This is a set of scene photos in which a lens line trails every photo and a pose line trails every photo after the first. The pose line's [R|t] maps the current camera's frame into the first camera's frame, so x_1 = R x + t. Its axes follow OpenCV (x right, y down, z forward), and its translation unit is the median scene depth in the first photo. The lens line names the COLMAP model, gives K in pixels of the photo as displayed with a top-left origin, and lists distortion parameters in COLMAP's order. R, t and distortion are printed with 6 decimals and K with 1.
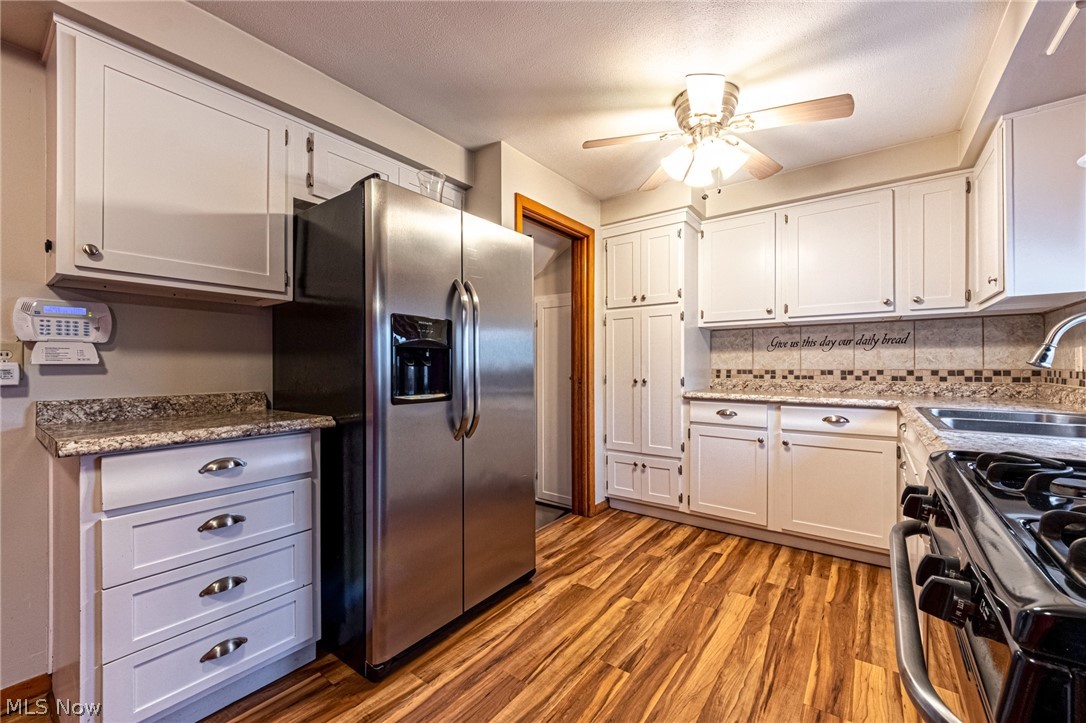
lens RADIAL K [[438.9, 0, 536.5], [0, 438.9, 364.3], [0, 0, 1]] dist [-0.005840, -0.000613]
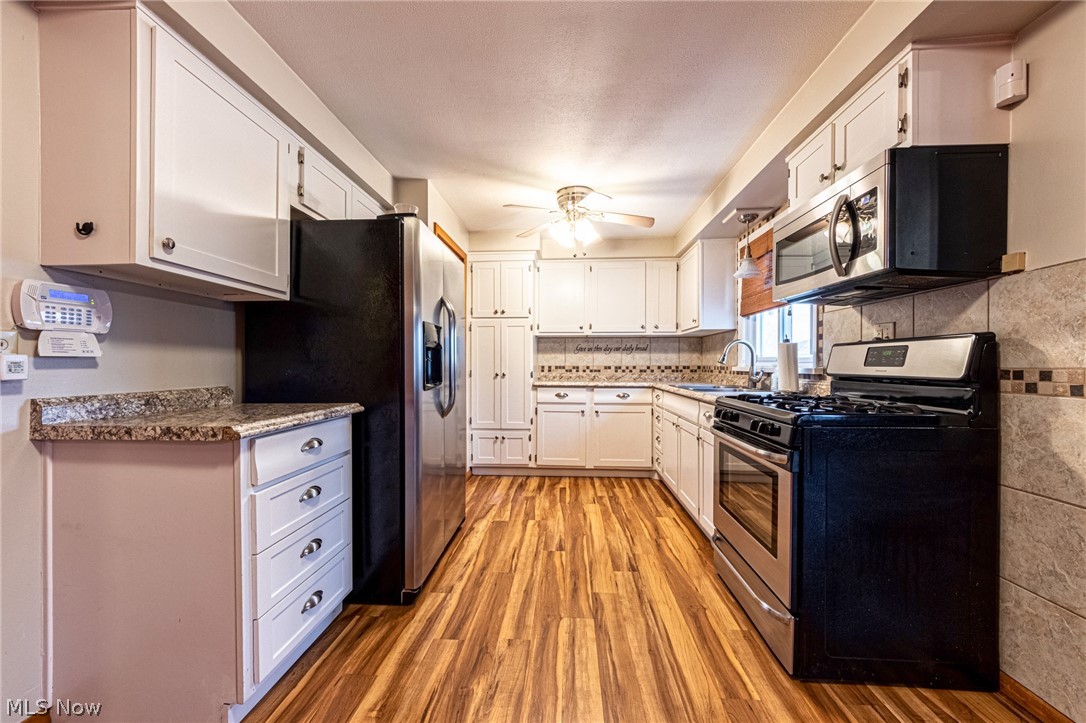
lens RADIAL K [[413.3, 0, 544.8], [0, 413.3, 363.7], [0, 0, 1]] dist [-0.008368, -0.000605]
pose [[0.829327, 0.003569, 0.558753, -0.523674], [-0.004721, 0.999989, 0.000620, 0.006473], [-0.558744, -0.003152, 0.829334, -0.169107]]
